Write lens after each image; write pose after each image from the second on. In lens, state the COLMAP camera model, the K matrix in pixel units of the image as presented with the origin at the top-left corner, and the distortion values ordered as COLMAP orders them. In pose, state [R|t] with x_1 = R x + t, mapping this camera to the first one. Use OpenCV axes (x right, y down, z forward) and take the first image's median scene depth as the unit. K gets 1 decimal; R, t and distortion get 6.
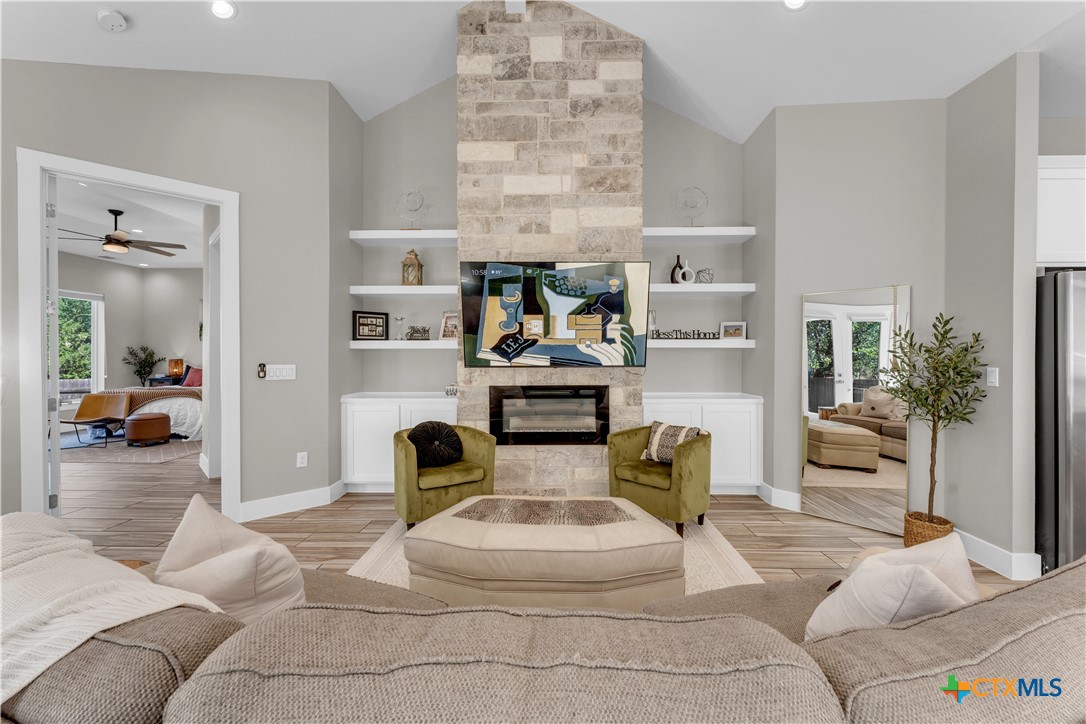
lens RADIAL K [[435.9, 0, 548.2], [0, 435.9, 357.7], [0, 0, 1]] dist [-0.001436, 0.000308]
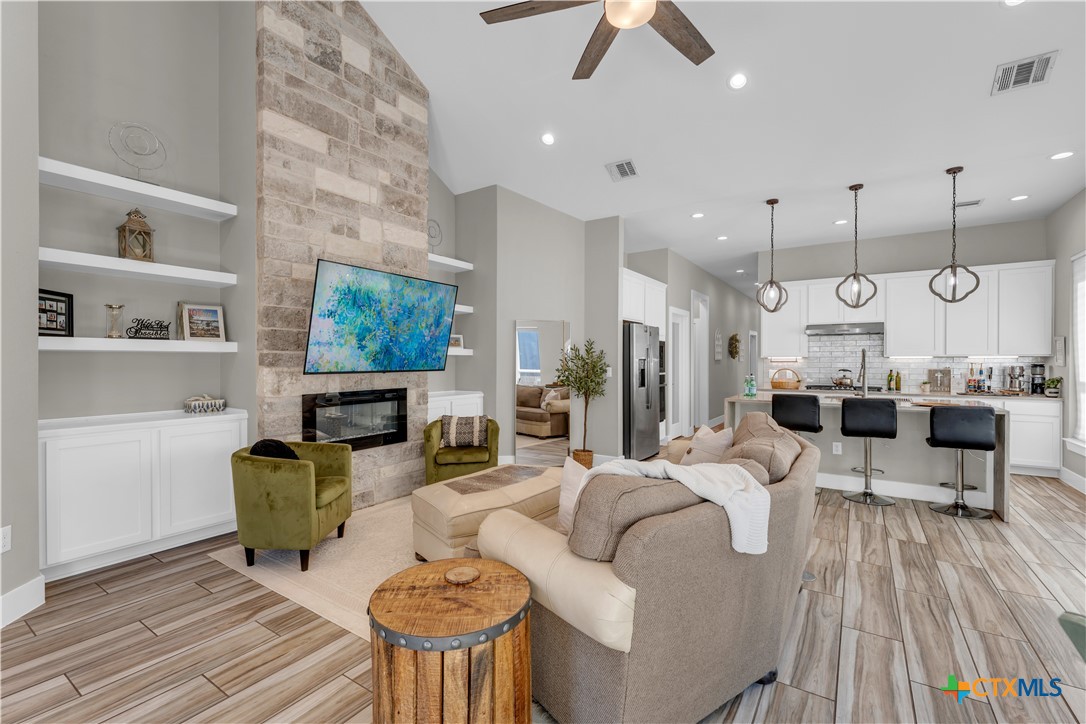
lens RADIAL K [[467.7, 0, 531.5], [0, 467.7, 362.1], [0, 0, 1]] dist [-0.002434, 0.001003]
pose [[0.559999, -0.000325, 0.828494, -0.667655], [0.002314, 0.999997, -0.001172, -0.000377], [-0.828490, 0.002574, 0.559997, 0.066814]]
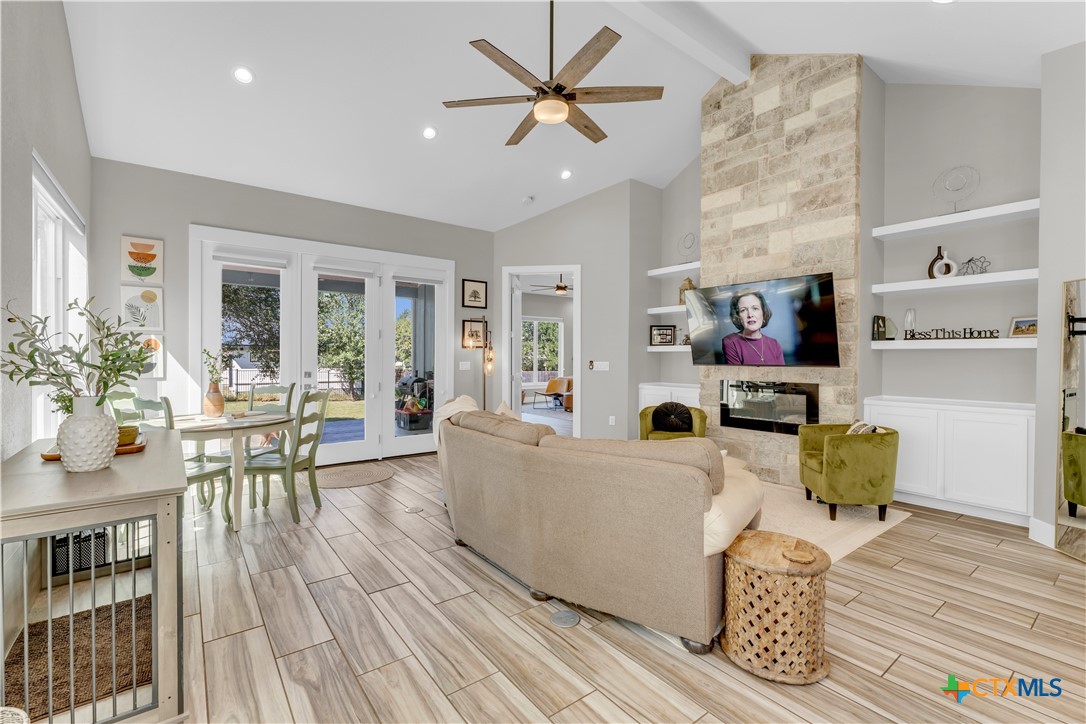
lens RADIAL K [[467.7, 0, 558.8], [0, 467.7, 359.1], [0, 0, 1]] dist [-0.002434, 0.001003]
pose [[0.644199, 0.006864, -0.764827, 0.616092], [-0.008177, 0.999964, 0.002086, 0.003826], [0.764814, 0.004910, 0.644233, -0.261605]]
